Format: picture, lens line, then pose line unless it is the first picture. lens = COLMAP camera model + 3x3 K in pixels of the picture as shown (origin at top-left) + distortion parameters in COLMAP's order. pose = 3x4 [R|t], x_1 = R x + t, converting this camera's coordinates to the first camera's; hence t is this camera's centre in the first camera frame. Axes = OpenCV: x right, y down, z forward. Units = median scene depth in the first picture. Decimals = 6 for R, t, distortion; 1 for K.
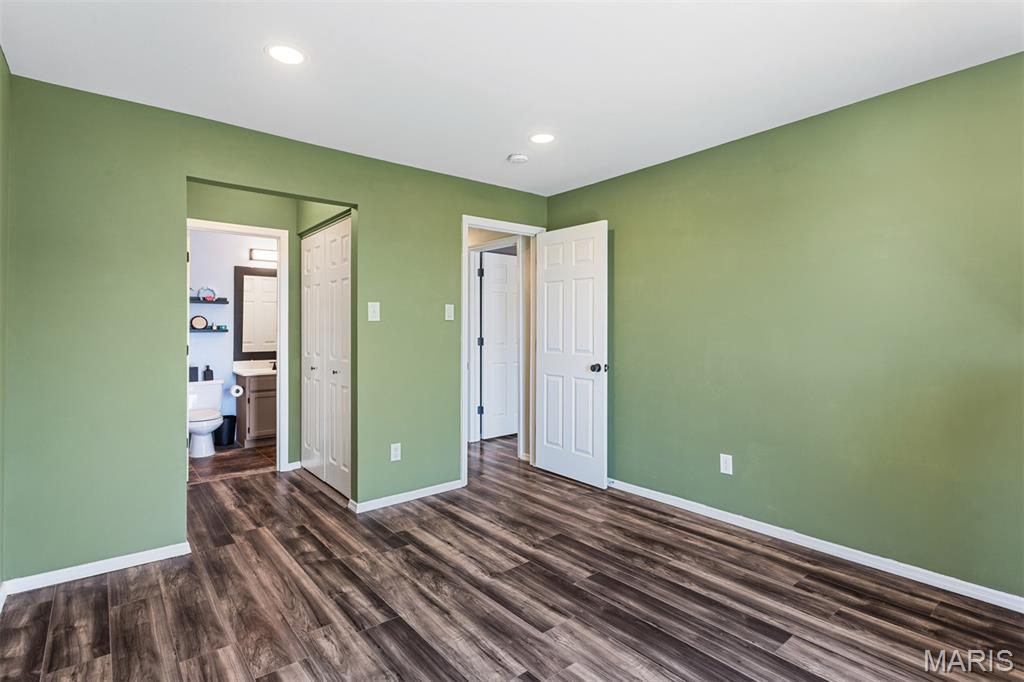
lens RADIAL K [[488.8, 0, 510.2], [0, 488.8, 334.7], [0, 0, 1]] dist [-0.001485, 0.002753]
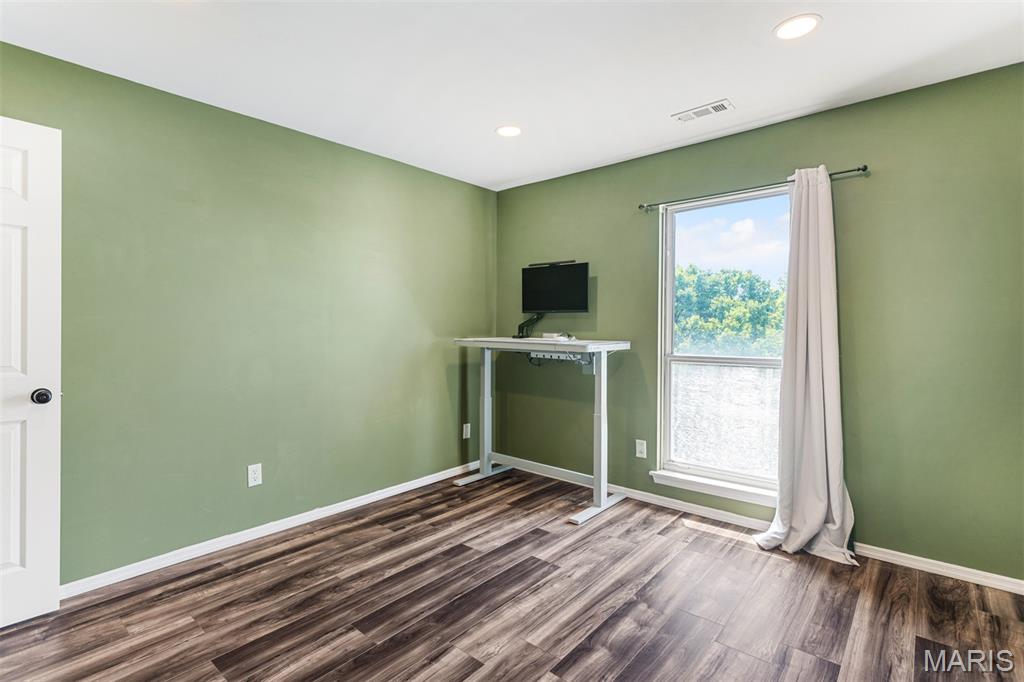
lens RADIAL K [[488.8, 0, 510.2], [0, 488.8, 336.0], [0, 0, 1]] dist [-0.001485, 0.002753]
pose [[-0.158624, -0.018001, 0.987175, -0.610417], [0.010412, 0.999748, 0.019903, 0.005432], [-0.987284, 0.013436, -0.158397, 0.836431]]
